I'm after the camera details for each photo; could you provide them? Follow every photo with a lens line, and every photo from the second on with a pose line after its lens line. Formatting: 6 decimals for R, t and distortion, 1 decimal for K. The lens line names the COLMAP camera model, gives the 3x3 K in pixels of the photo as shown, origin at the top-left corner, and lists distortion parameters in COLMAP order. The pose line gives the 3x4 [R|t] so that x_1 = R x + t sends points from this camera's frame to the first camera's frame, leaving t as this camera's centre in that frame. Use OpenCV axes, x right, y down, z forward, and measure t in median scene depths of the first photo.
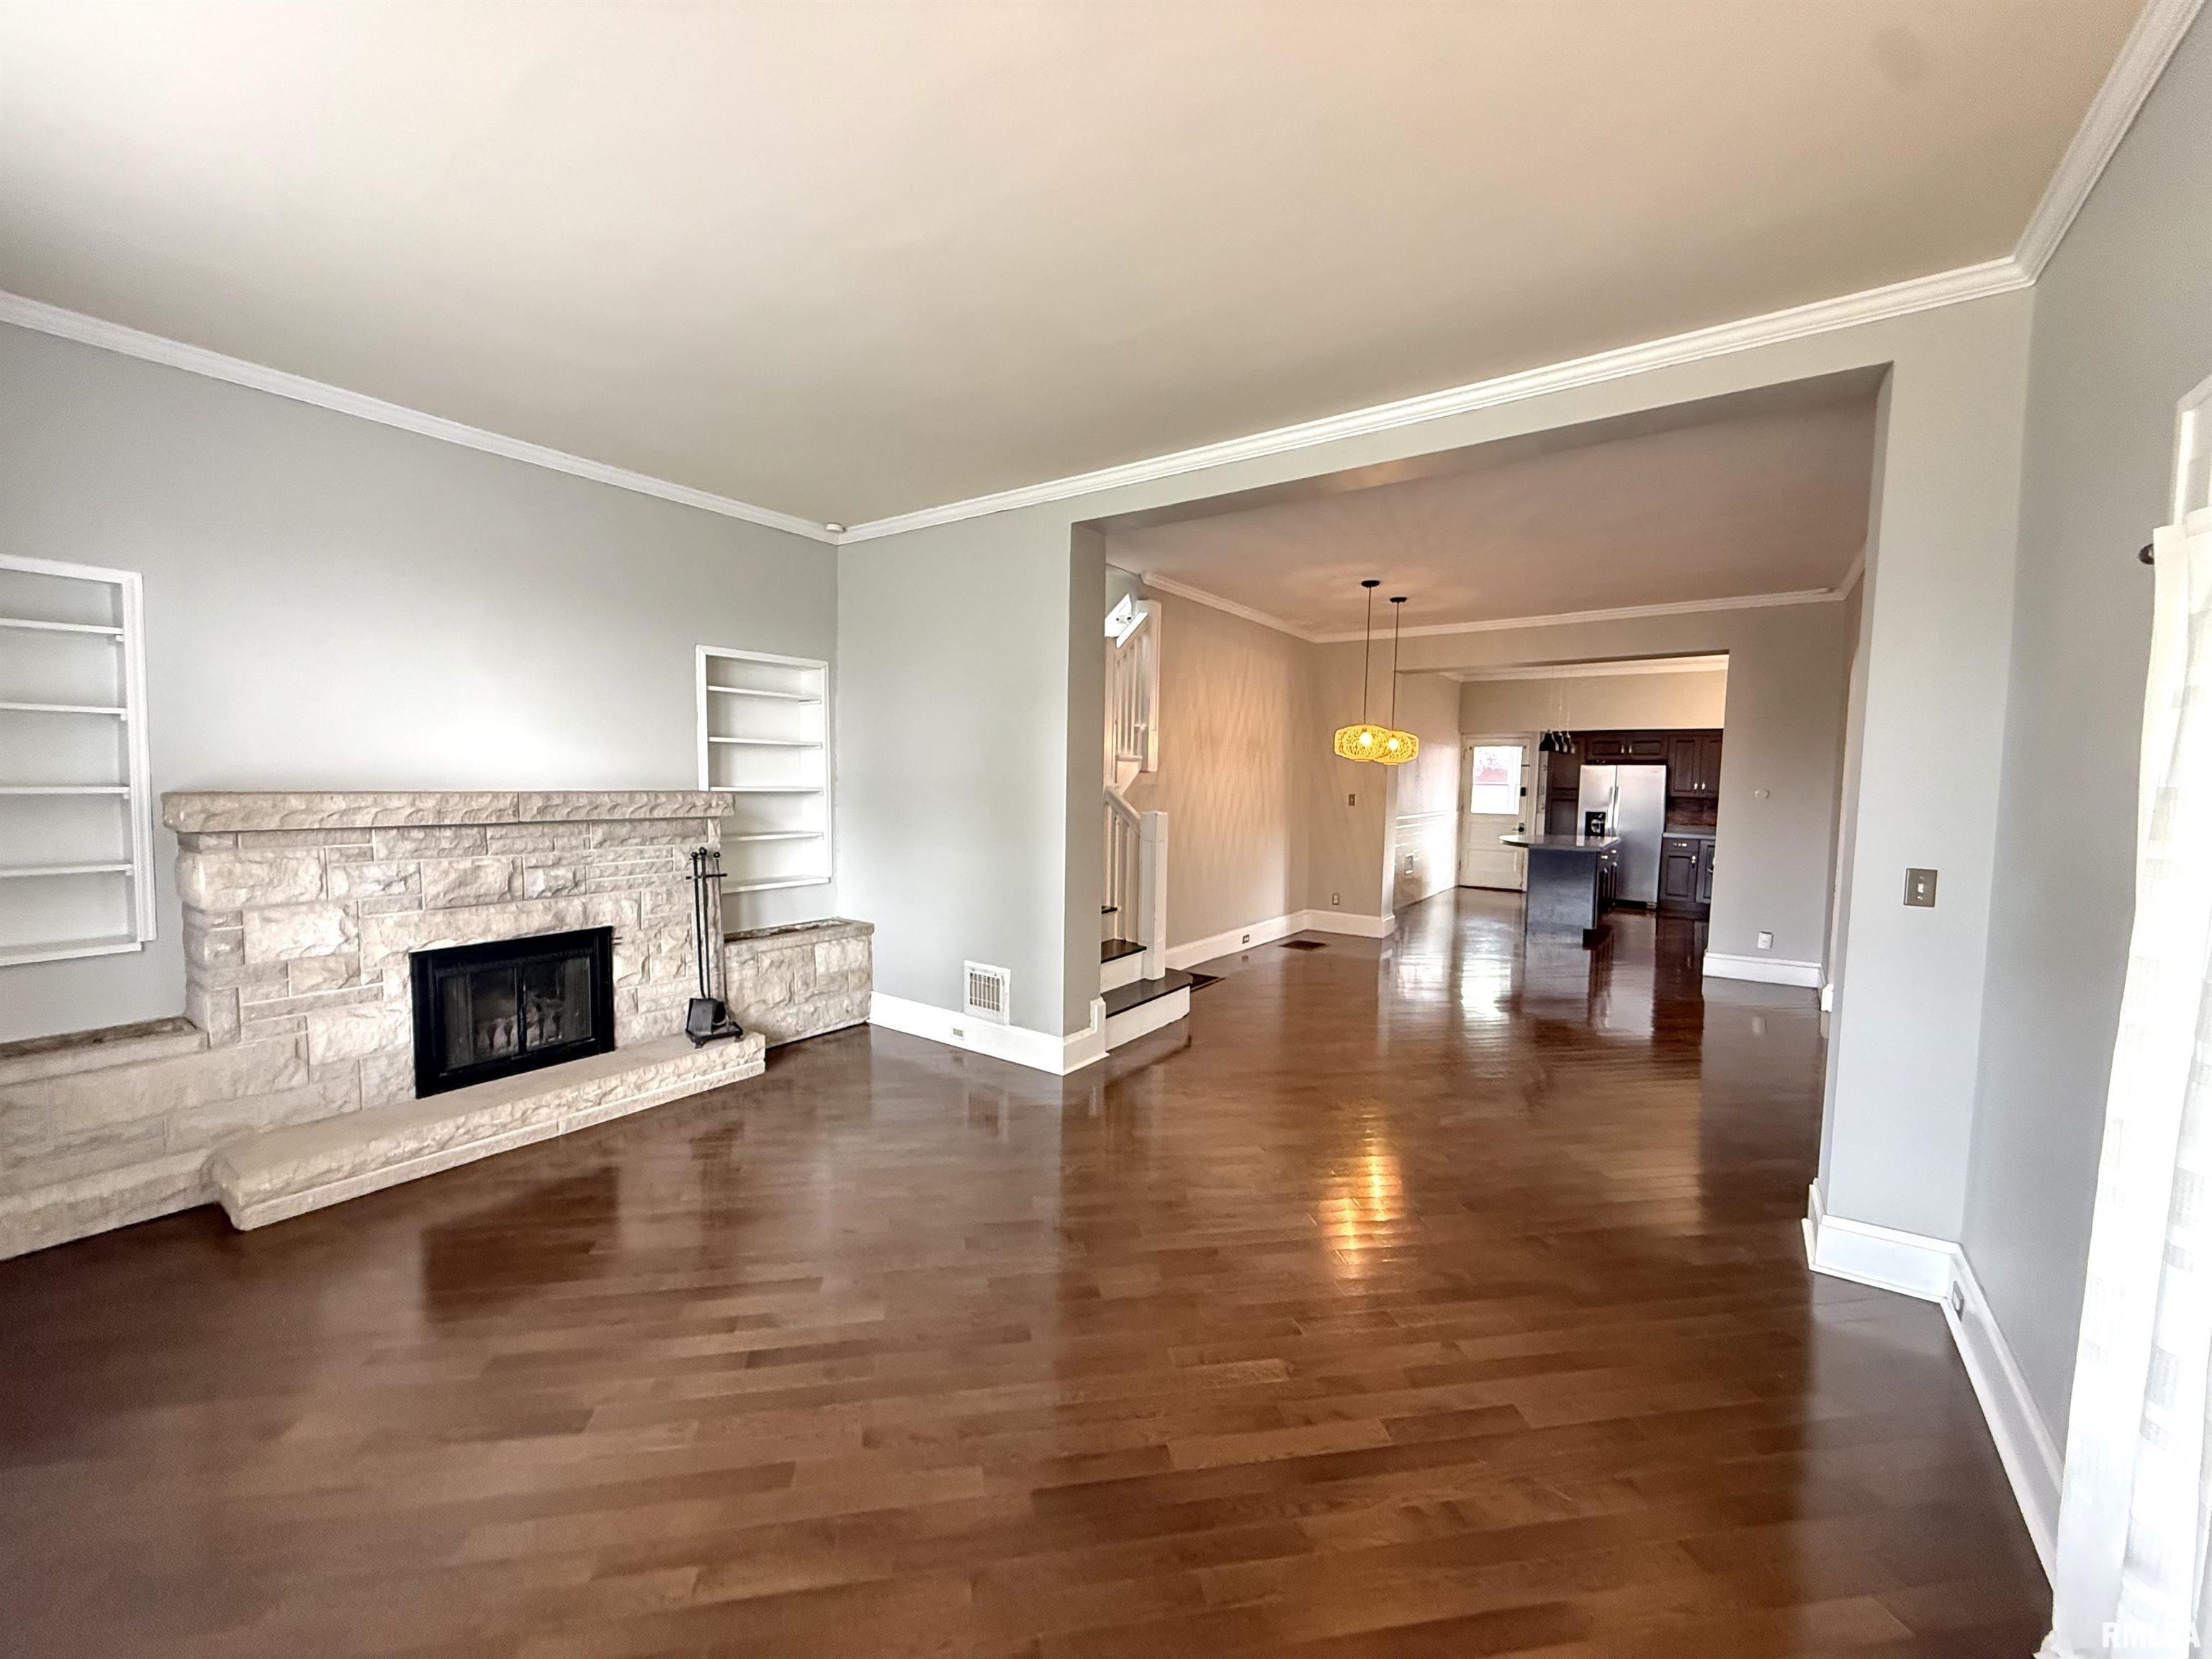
lens RADIAL K [[880.7, 0, 1100.7], [0, 880.7, 835.4], [0, 0, 1]] dist [-0.001011, 0.000180]
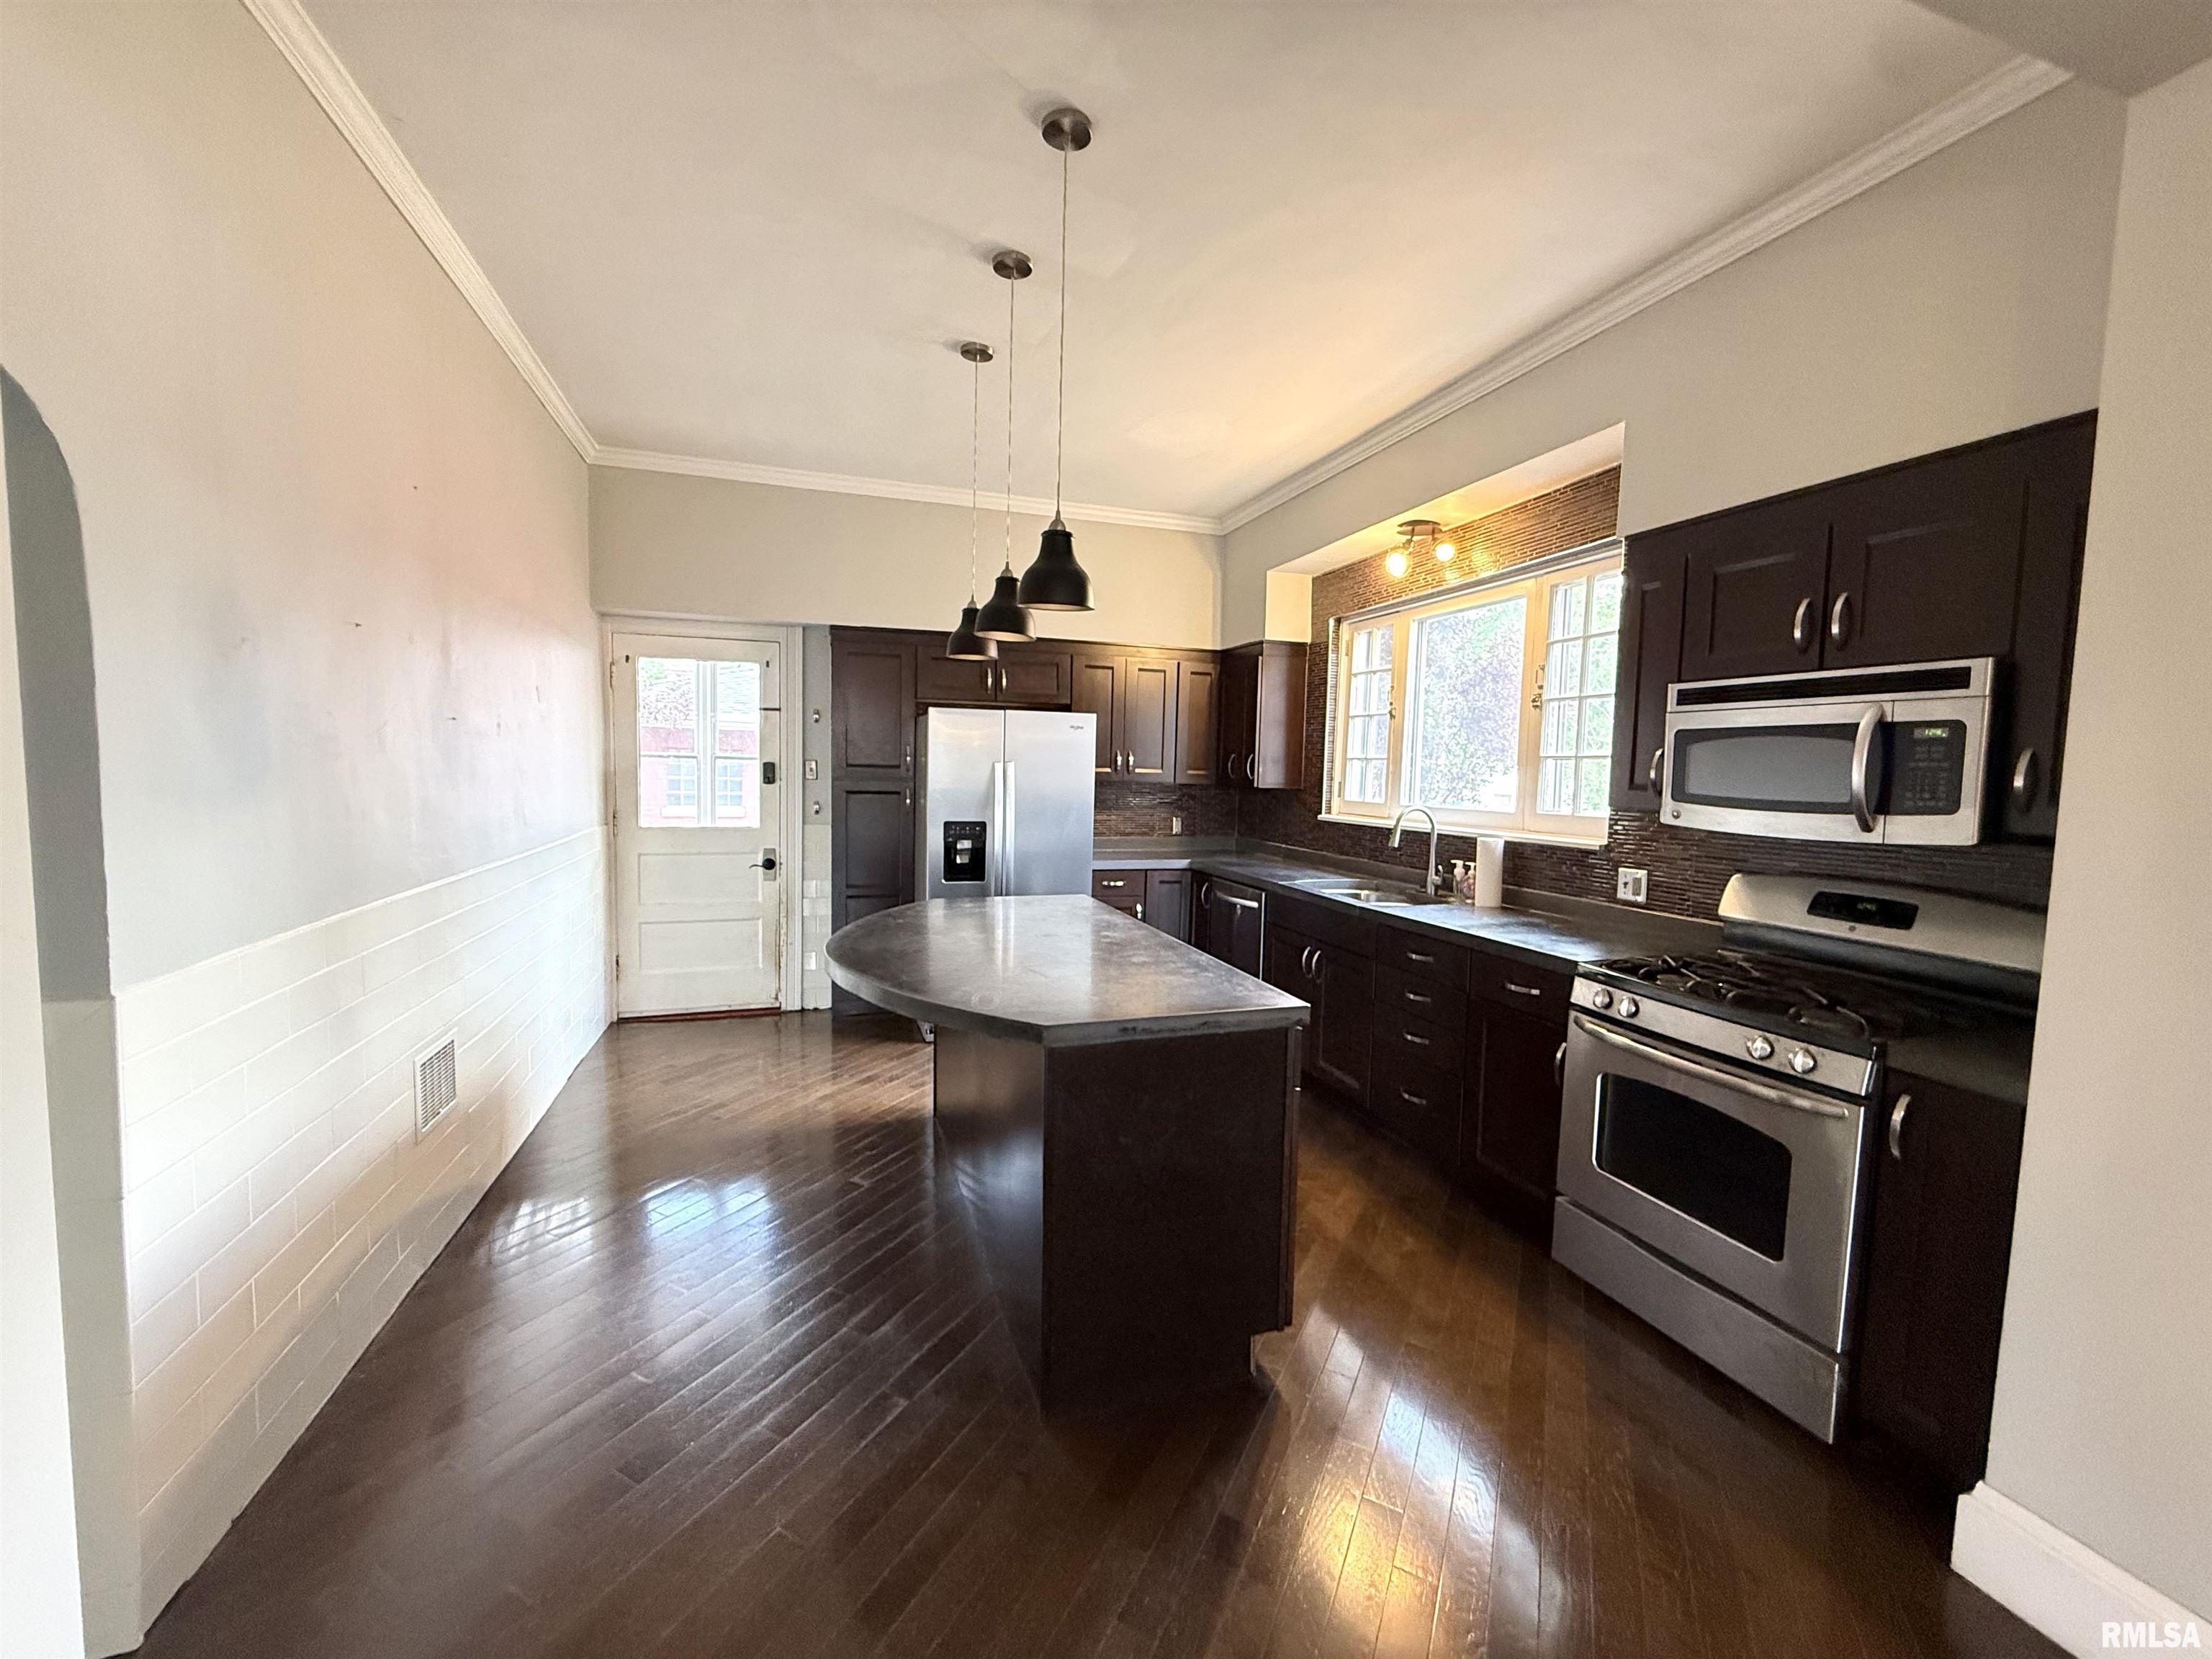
lens RADIAL K [[880.7, 0, 1100.7], [0, 880.7, 835.4], [0, 0, 1]] dist [-0.001011, 0.000180]
pose [[0.591625, -0.066357, 0.803478, 0.537175], [0.044645, 0.997774, 0.049530, -0.076597], [-0.804976, 0.006568, 0.593270, 1.419292]]
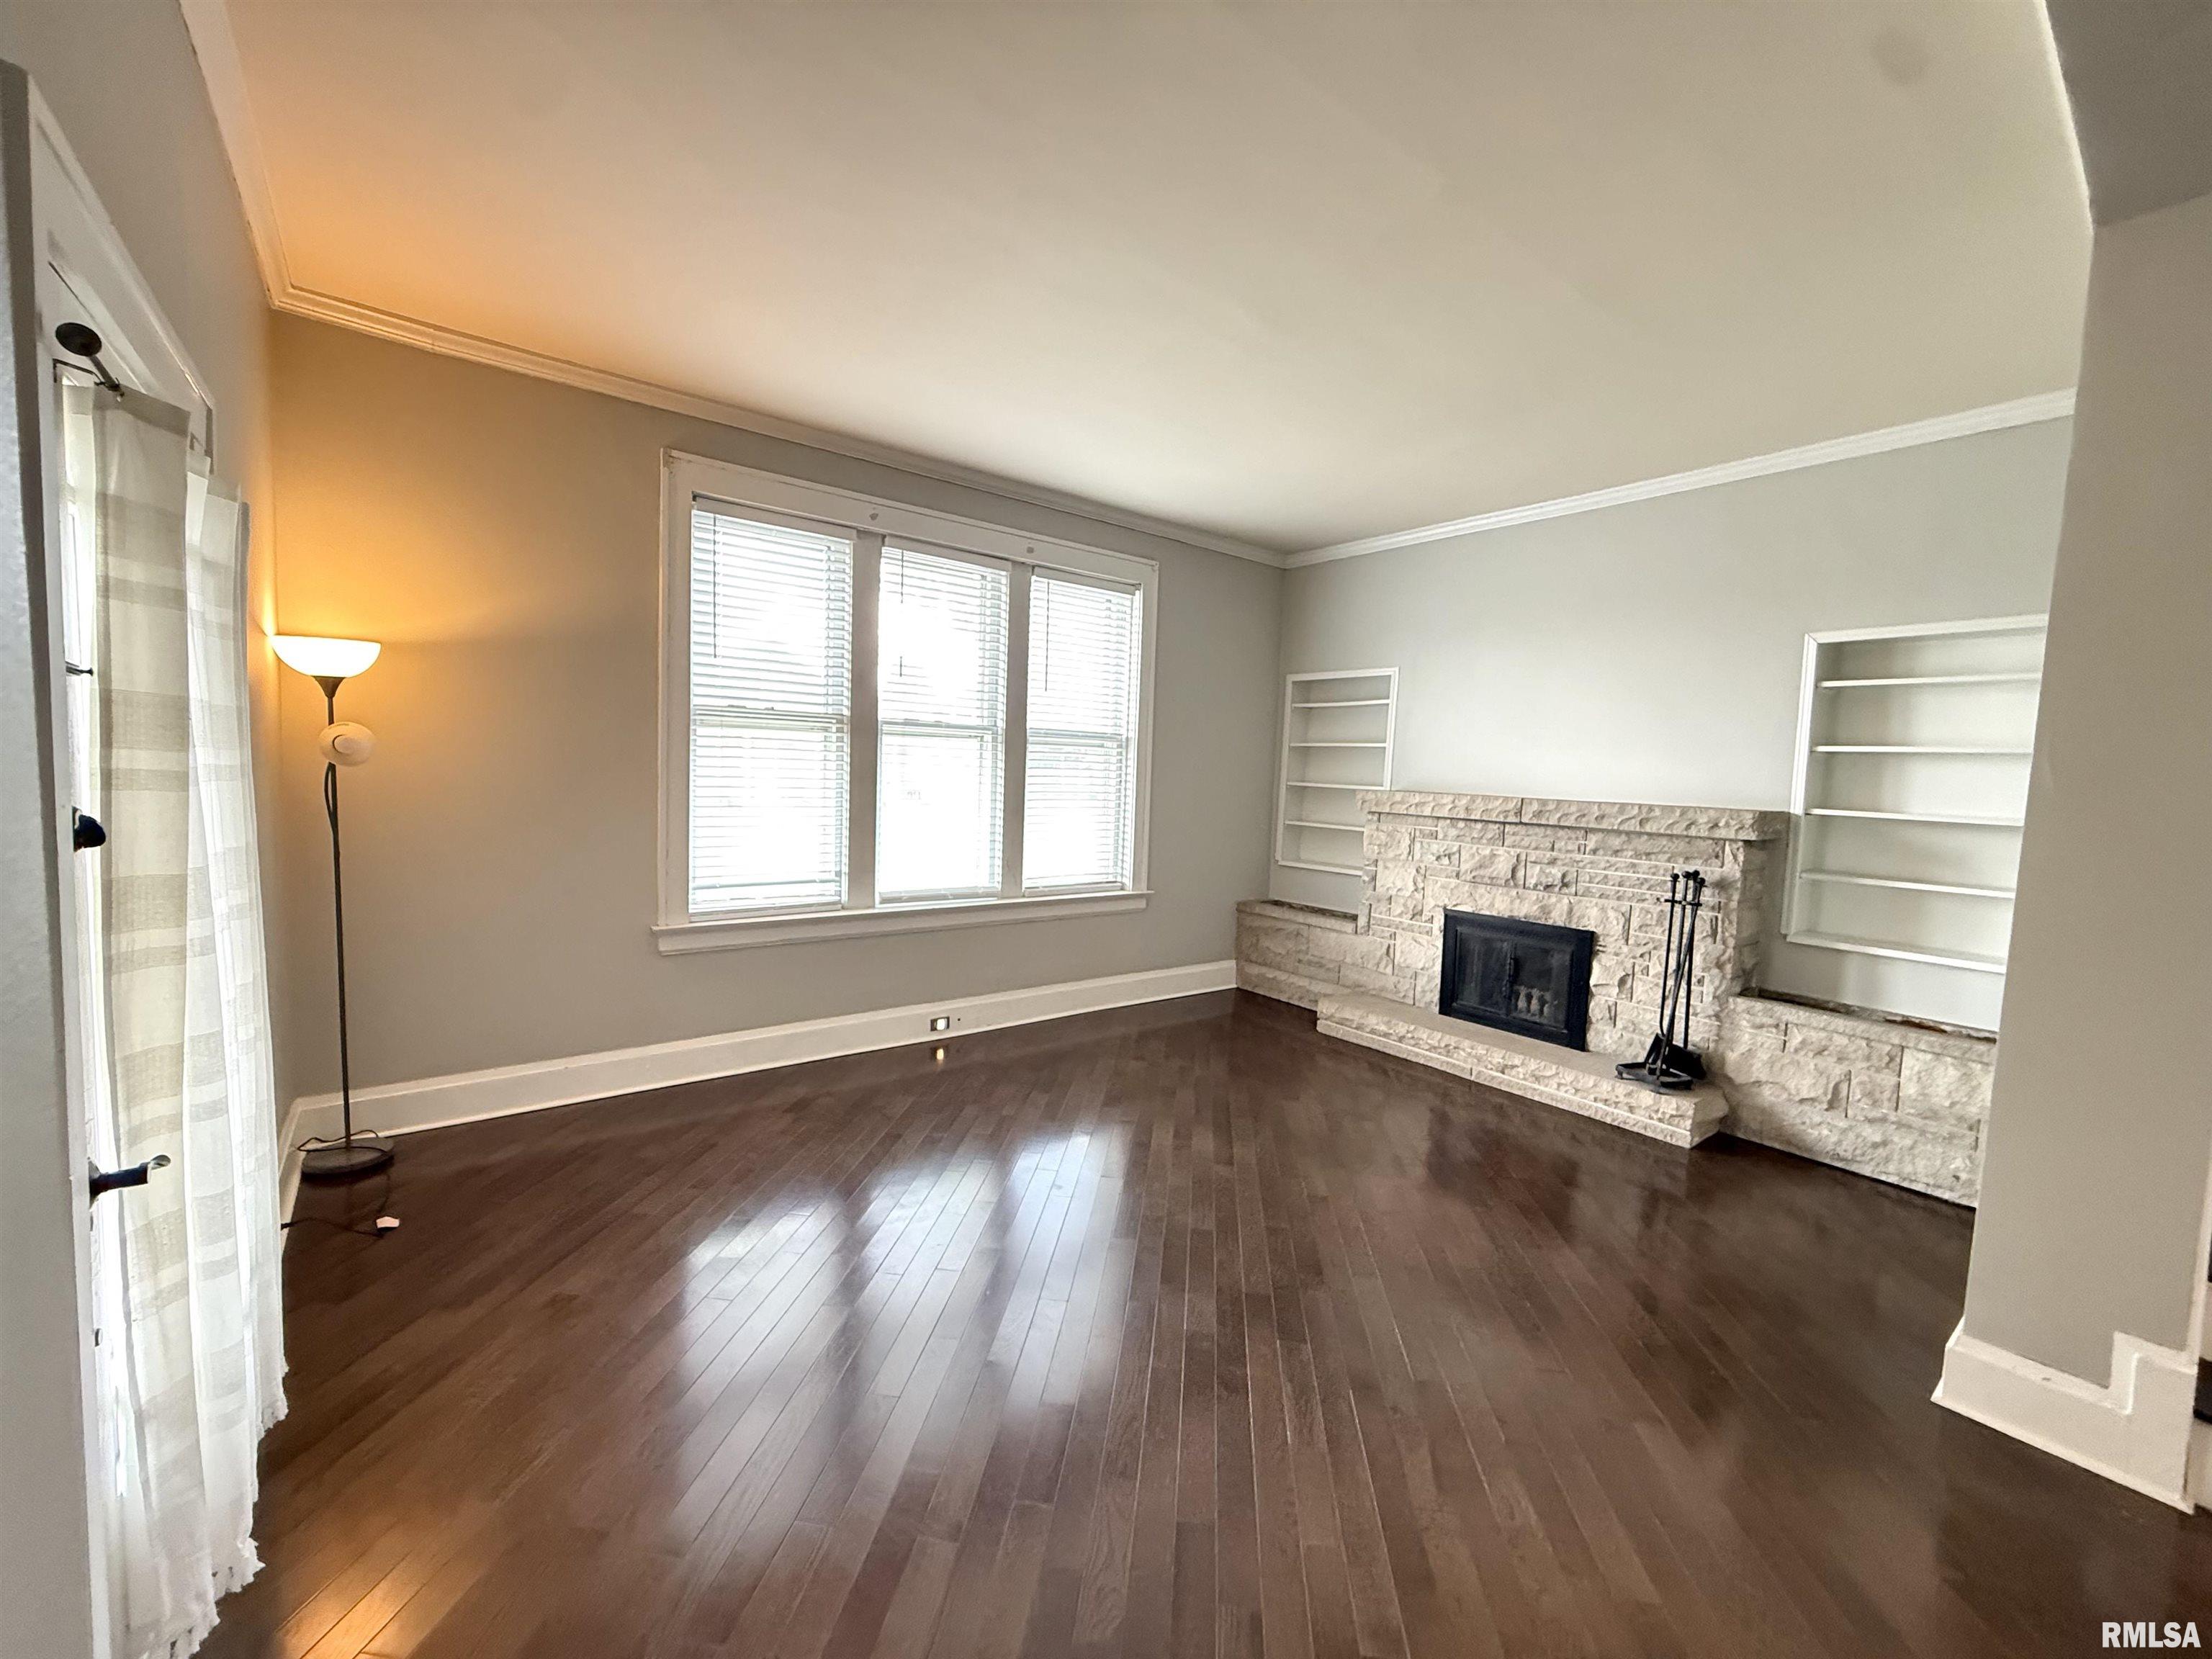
lens RADIAL K [[880.7, 0, 1100.7], [0, 880.7, 835.4], [0, 0, 1]] dist [-0.001011, 0.000180]
pose [[-0.284428, 0.047456, -0.957522, 0.453149], [-0.110569, 0.990485, 0.081934, -0.022654], [0.952300, 0.129176, -0.276475, 0.547523]]
